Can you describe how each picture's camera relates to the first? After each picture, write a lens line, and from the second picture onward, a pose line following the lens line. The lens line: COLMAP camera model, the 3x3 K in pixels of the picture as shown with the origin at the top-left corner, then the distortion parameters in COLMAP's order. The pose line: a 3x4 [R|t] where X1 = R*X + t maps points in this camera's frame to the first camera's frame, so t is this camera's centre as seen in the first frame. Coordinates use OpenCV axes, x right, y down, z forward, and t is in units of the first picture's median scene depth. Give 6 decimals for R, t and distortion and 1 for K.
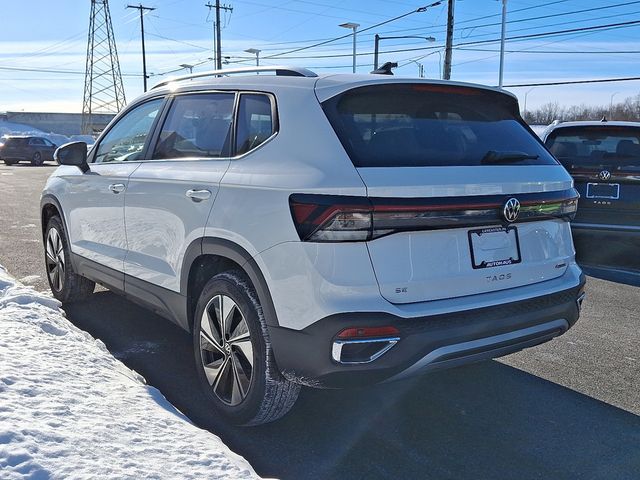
lens RADIAL K [[717.5, 0, 320.0], [0, 717.5, 240.0], [0, 0, 1]] dist [-0.106080, 0.005901]
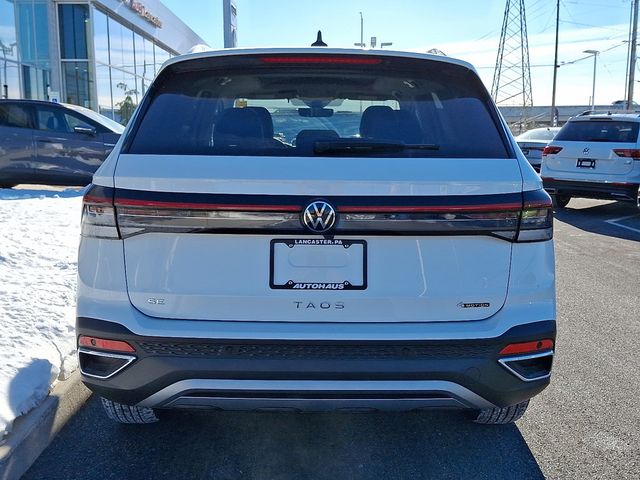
lens RADIAL K [[641.4, 0, 320.0], [0, 641.4, 240.0], [0, 0, 1]] dist [0.135473, 0.006451]
pose [[0.812974, 0.090494, -0.575226, 0.603059], [-0.075888, 0.995891, 0.049420, -0.047057], [0.577334, 0.003475, 0.816500, 0.417842]]
